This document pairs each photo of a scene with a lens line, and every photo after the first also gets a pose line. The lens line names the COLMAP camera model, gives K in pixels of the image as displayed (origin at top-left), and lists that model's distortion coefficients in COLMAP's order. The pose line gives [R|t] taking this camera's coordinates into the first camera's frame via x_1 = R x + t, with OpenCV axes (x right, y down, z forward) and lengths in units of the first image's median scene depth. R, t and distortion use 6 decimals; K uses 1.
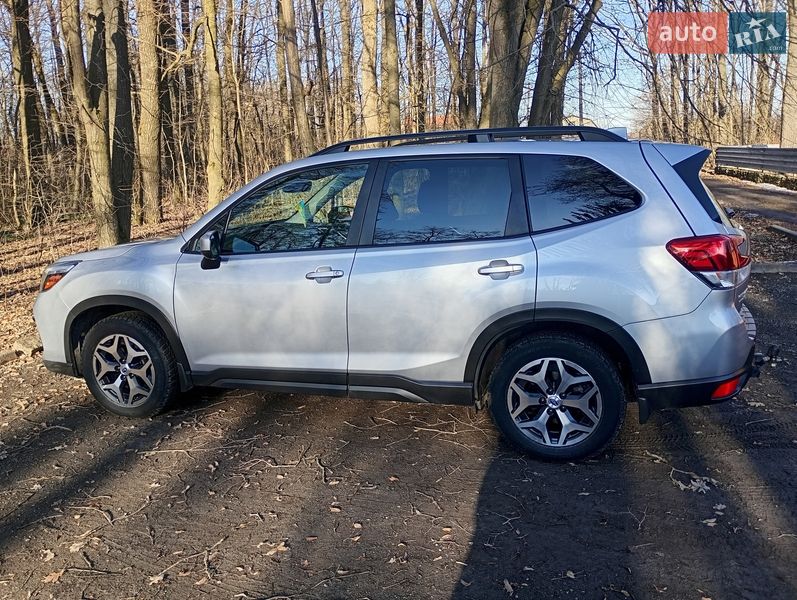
lens RADIAL K [[661.3, 0, 411.9], [0, 661.3, 302.7], [0, 0, 1]] dist [0.036717, -0.009245]
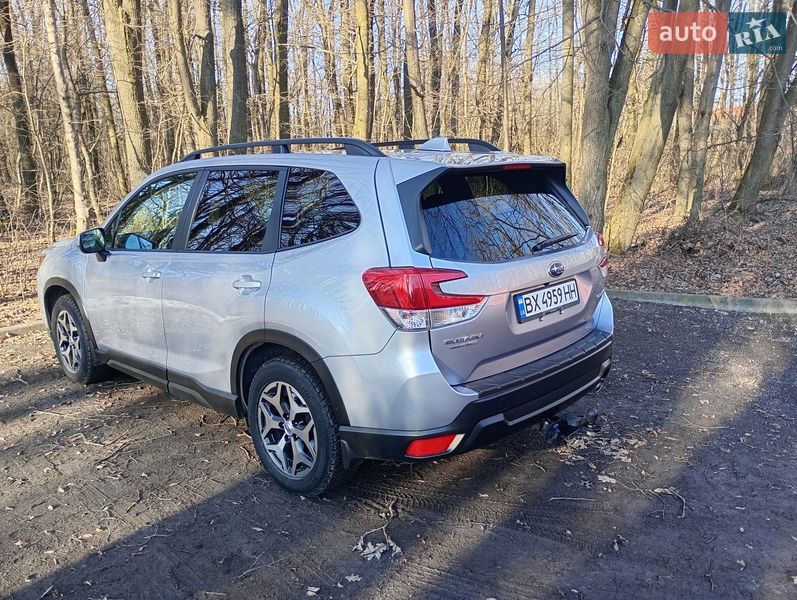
lens RADIAL K [[661.3, 0, 411.9], [0, 661.3, 302.7], [0, 0, 1]] dist [0.036717, -0.009245]
pose [[0.906288, 0.100231, -0.410605, 0.746849], [-0.097758, 0.994842, 0.027075, -0.072733], [0.411200, 0.015603, 0.911411, 0.204830]]
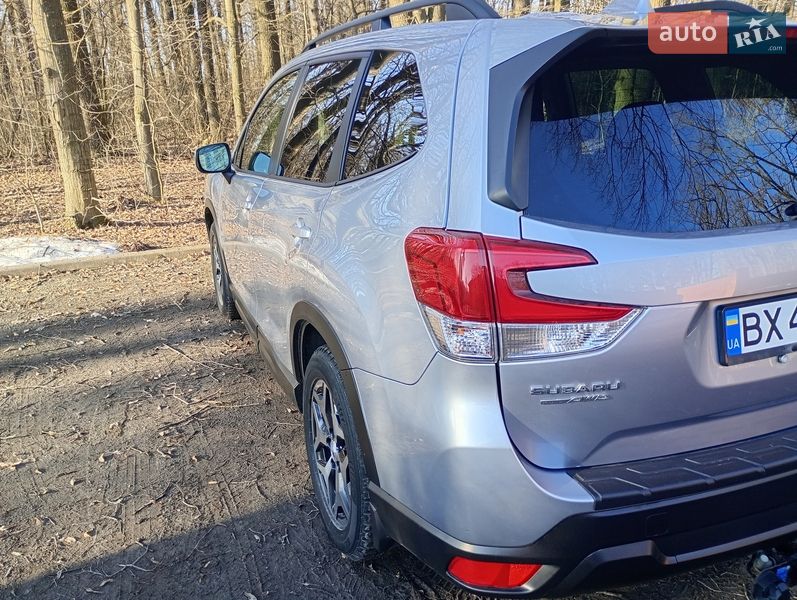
lens RADIAL K [[661.3, 0, 411.9], [0, 661.3, 302.7], [0, 0, 1]] dist [0.036717, -0.009245]
pose [[0.651420, 0.248810, -0.716760, 0.686016], [-0.169341, 0.968549, 0.182310, -0.118584], [0.739578, 0.002617, 0.673066, 0.625822]]
